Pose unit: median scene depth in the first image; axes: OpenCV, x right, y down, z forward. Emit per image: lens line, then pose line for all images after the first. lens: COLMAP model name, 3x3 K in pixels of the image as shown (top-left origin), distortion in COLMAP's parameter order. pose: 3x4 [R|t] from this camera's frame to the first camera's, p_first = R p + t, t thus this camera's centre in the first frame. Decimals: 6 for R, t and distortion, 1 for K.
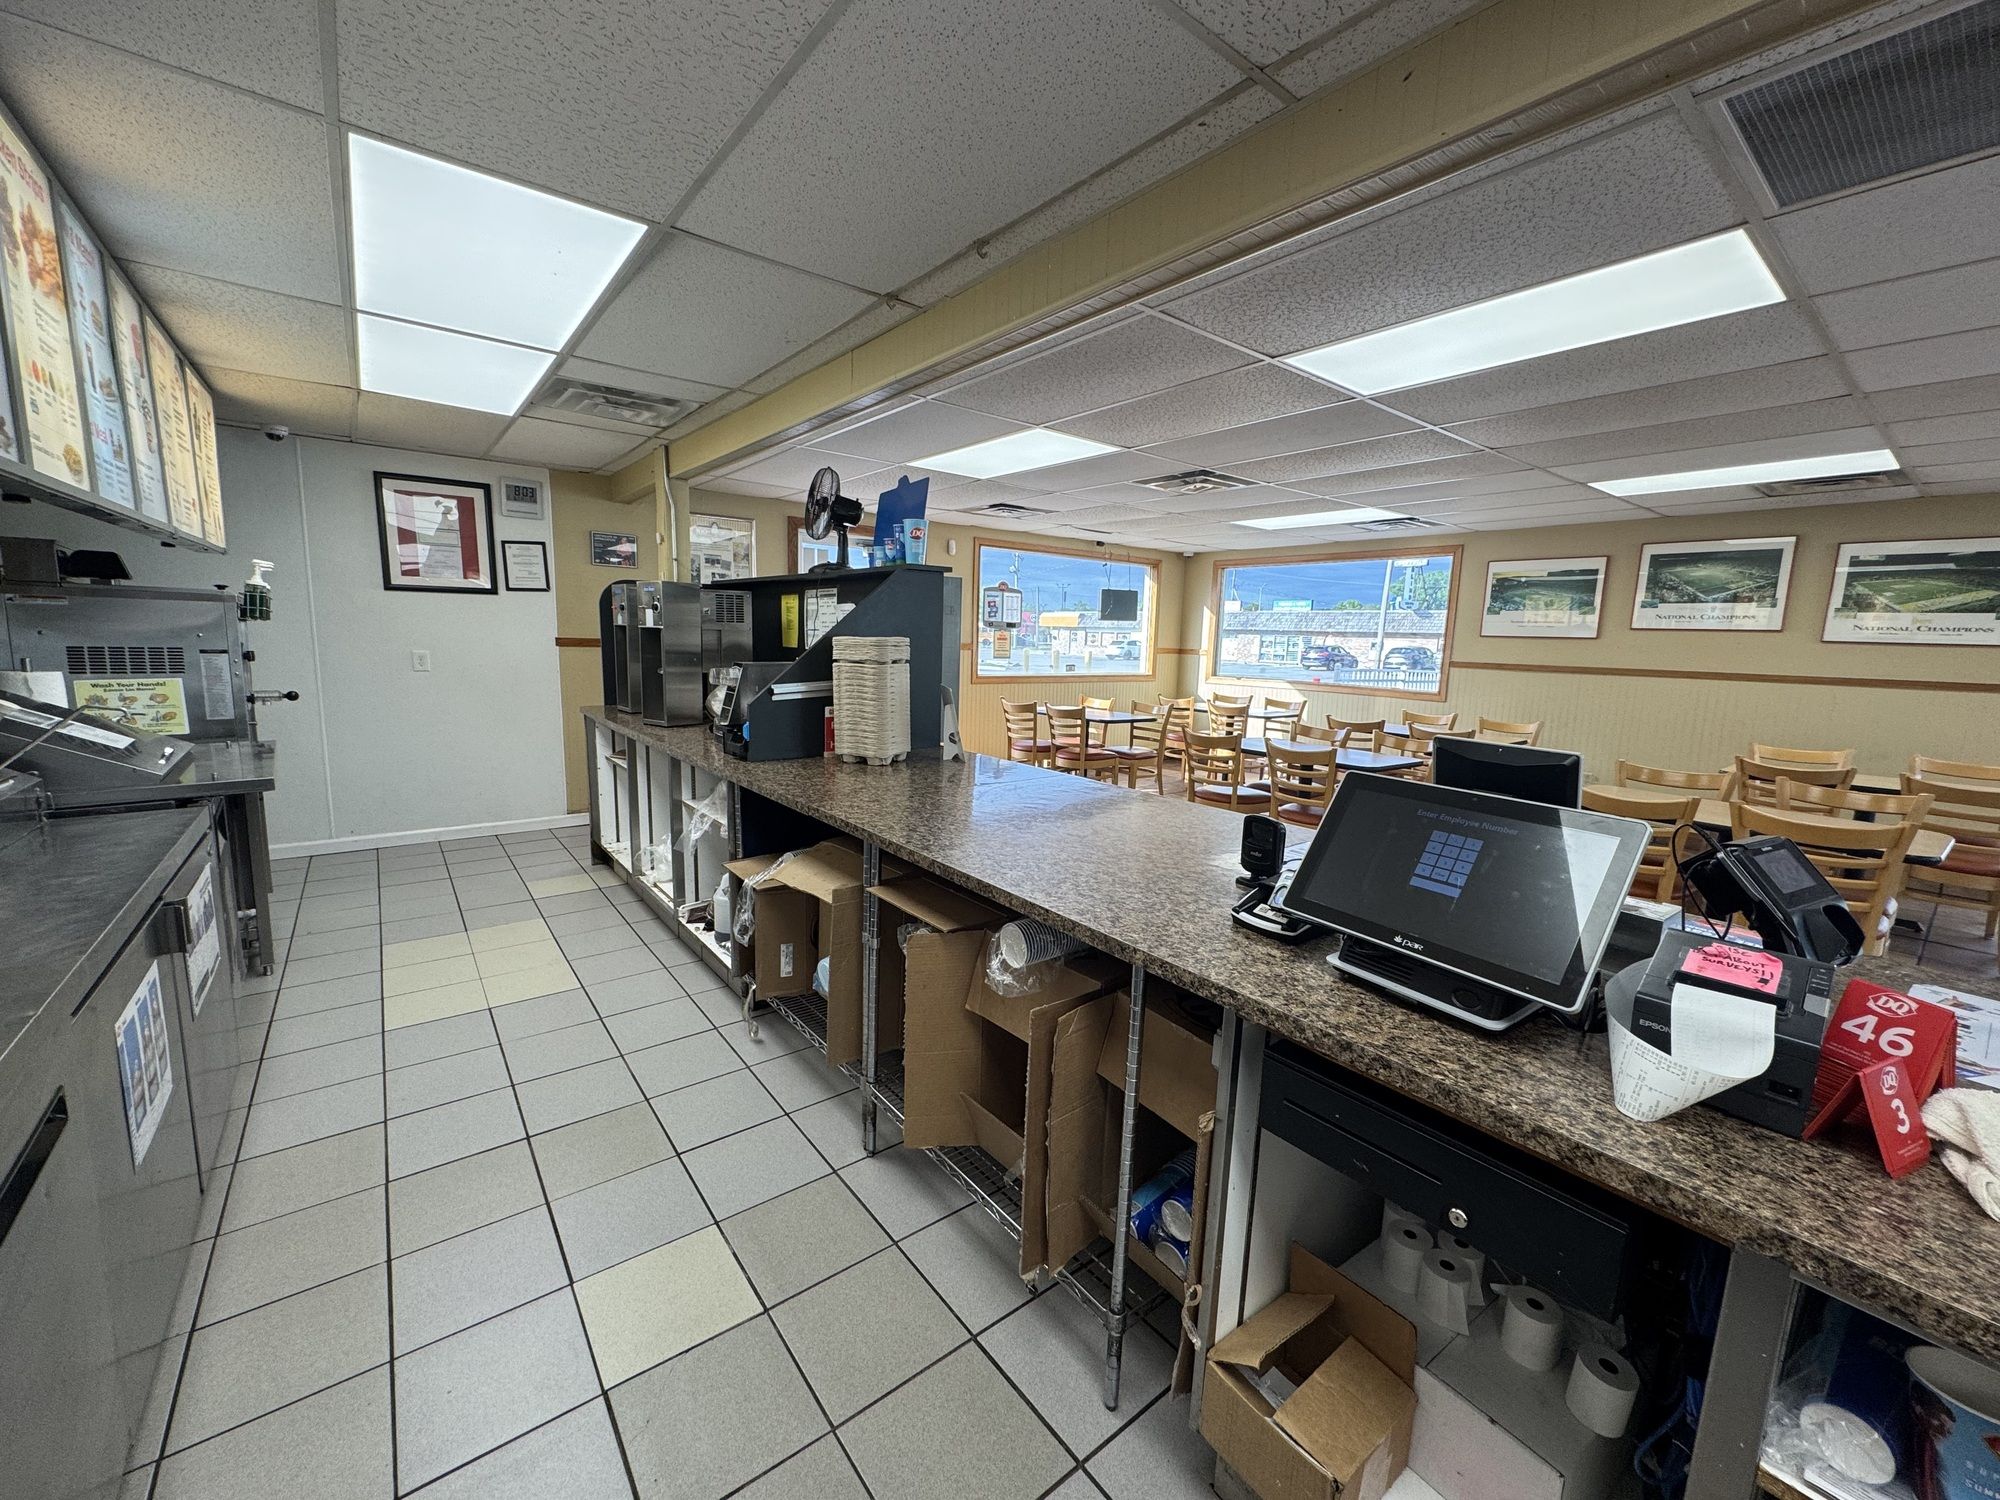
lens RADIAL K [[798.3, 0, 995.1], [0, 798.3, 748.8], [0, 0, 1]] dist [-0.001720, 0.000655]
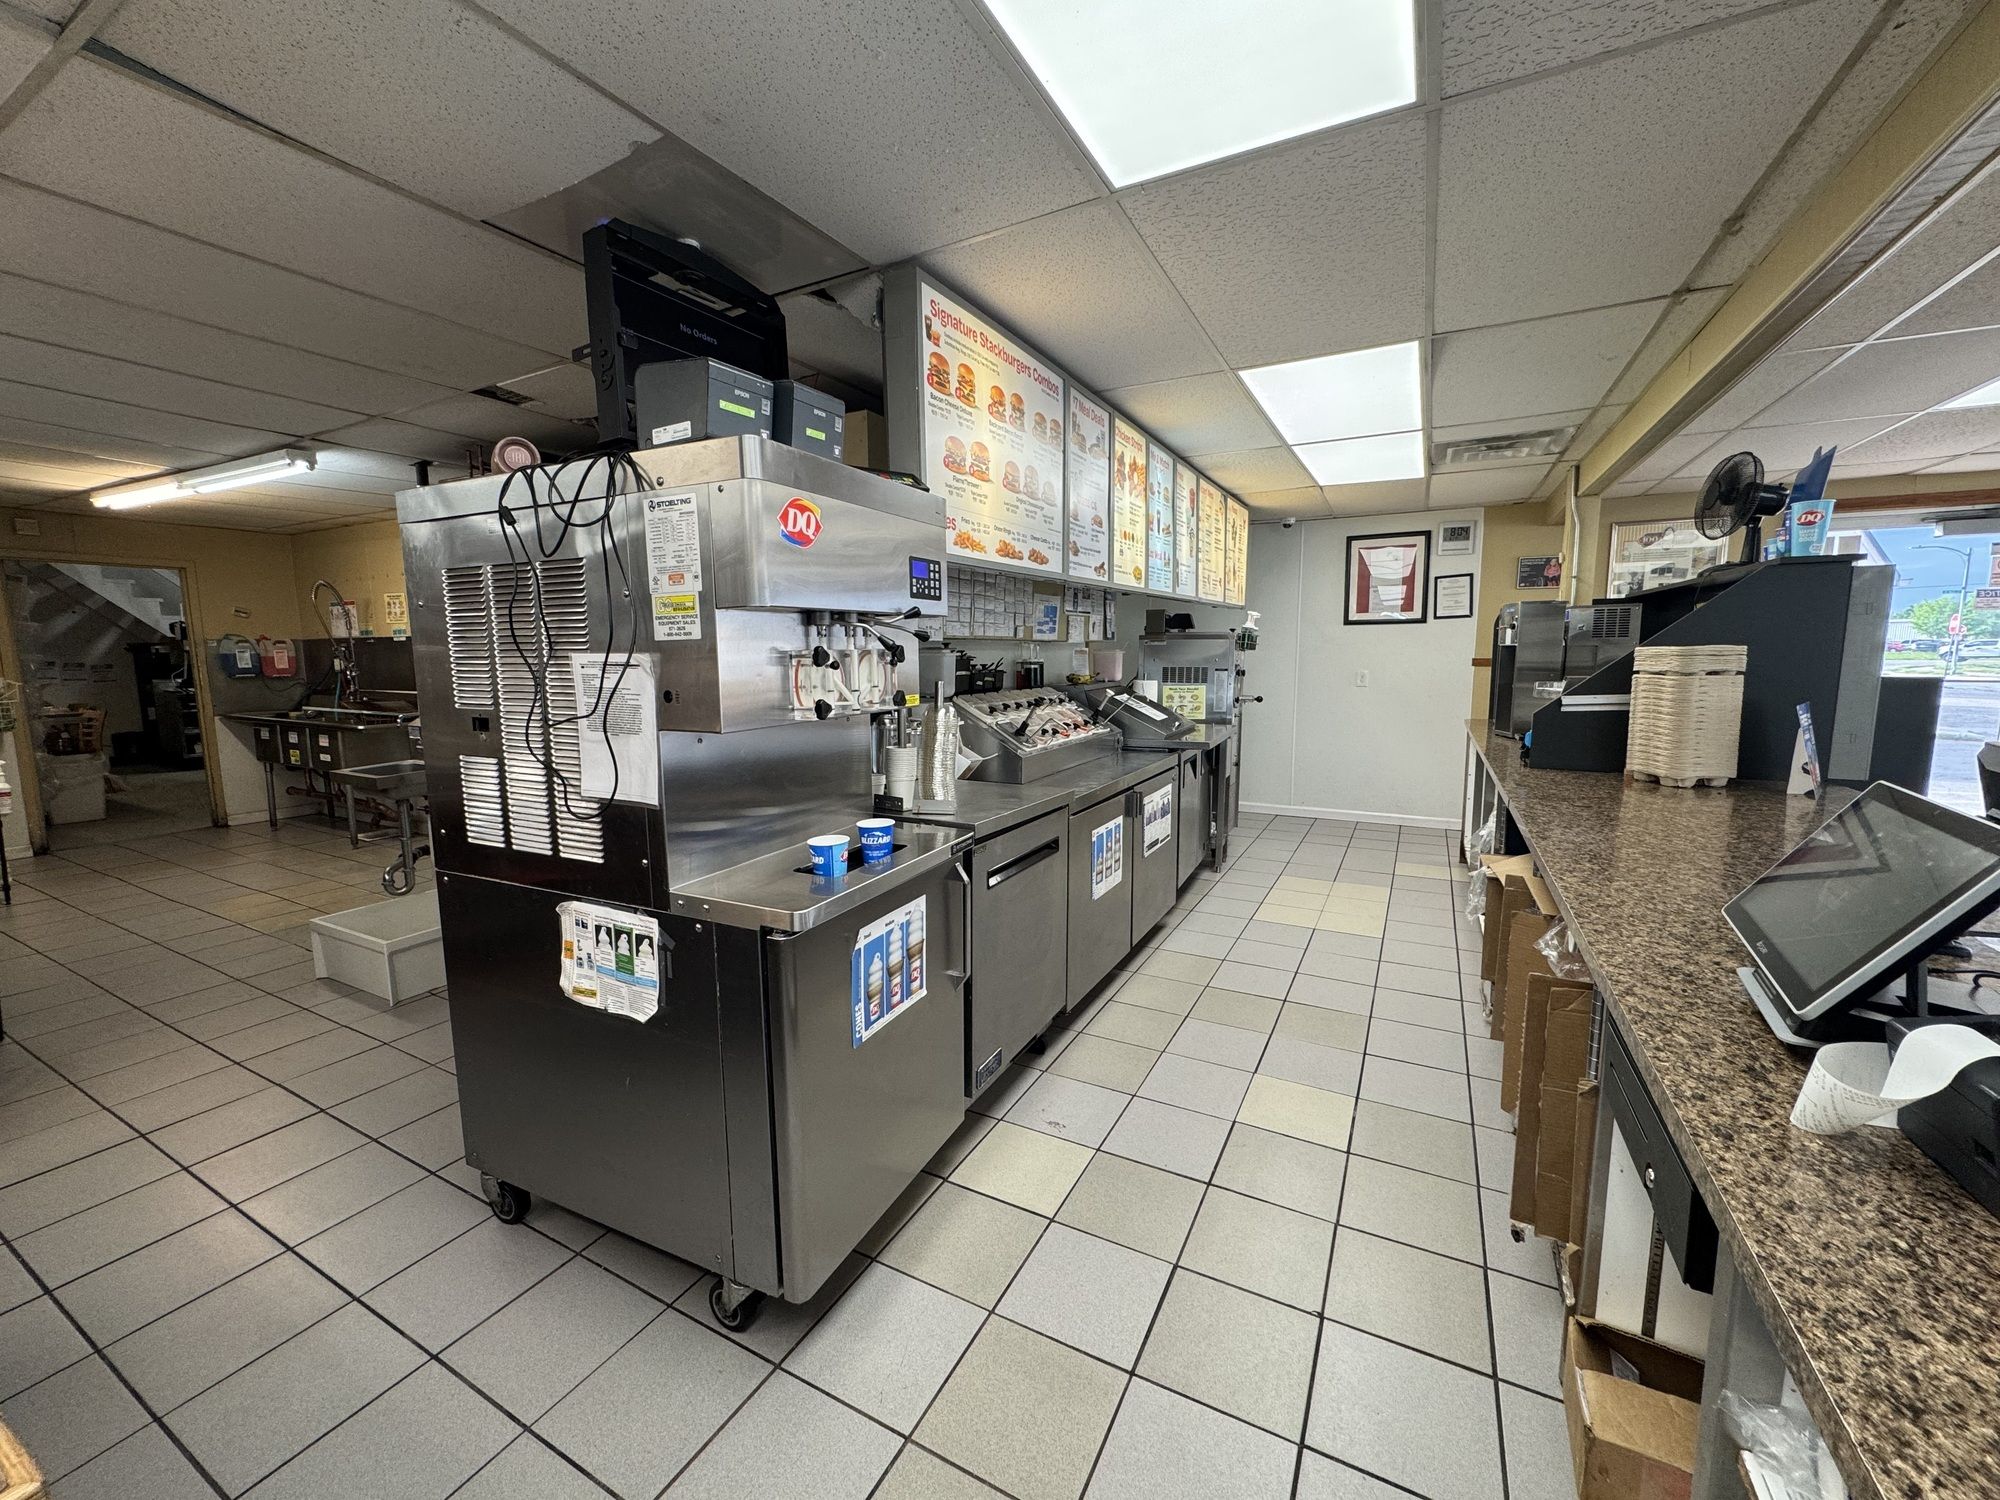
lens RADIAL K [[798.3, 0, 993.9], [0, 798.3, 750.1], [0, 0, 1]] dist [-0.001720, 0.000655]
pose [[0.399752, 0.082691, -0.912886, 0.346841], [-0.111860, 0.992880, 0.040953, 0.026972], [0.909772, 0.085744, 0.406155, -0.074799]]
